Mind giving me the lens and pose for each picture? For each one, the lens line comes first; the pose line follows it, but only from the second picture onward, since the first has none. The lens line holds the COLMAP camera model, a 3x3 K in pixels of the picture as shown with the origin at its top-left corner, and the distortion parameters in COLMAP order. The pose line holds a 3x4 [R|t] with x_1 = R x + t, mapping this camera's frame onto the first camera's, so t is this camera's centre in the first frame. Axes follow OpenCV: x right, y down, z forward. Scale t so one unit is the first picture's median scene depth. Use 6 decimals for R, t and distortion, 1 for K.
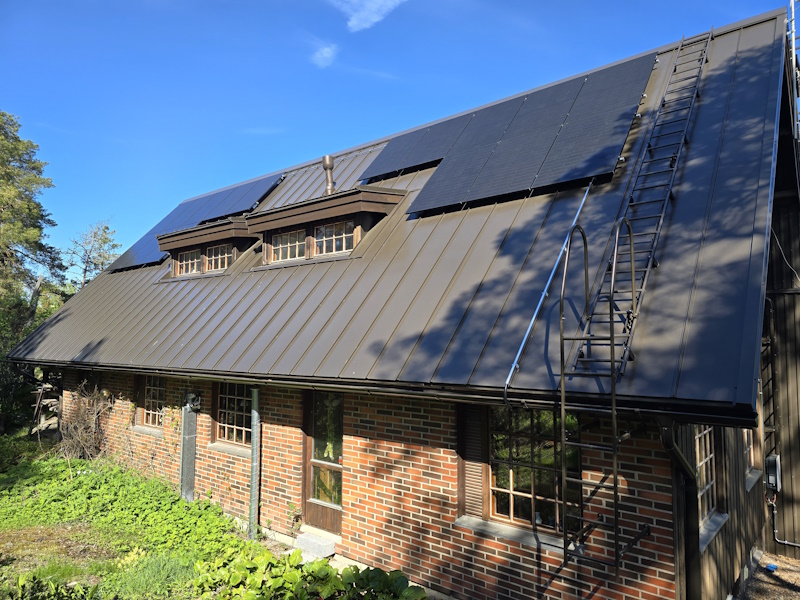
lens RADIAL K [[537.2, 0, 401.1], [0, 537.2, 304.5], [0, 0, 1]] dist [0.036897, -0.027071]
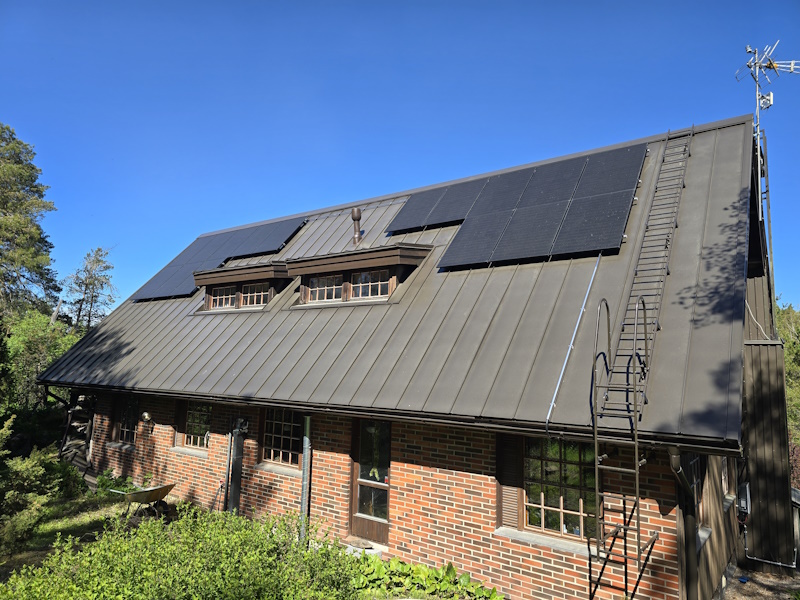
lens RADIAL K [[537.2, 0, 394.6], [0, 537.2, 302.1], [0, 0, 1]] dist [0.036897, -0.027071]
pose [[0.998640, 0.030586, 0.042228, -0.135657], [-0.028365, 0.998233, -0.052221, -0.031213], [-0.043750, 0.050952, 0.997742, -0.164564]]
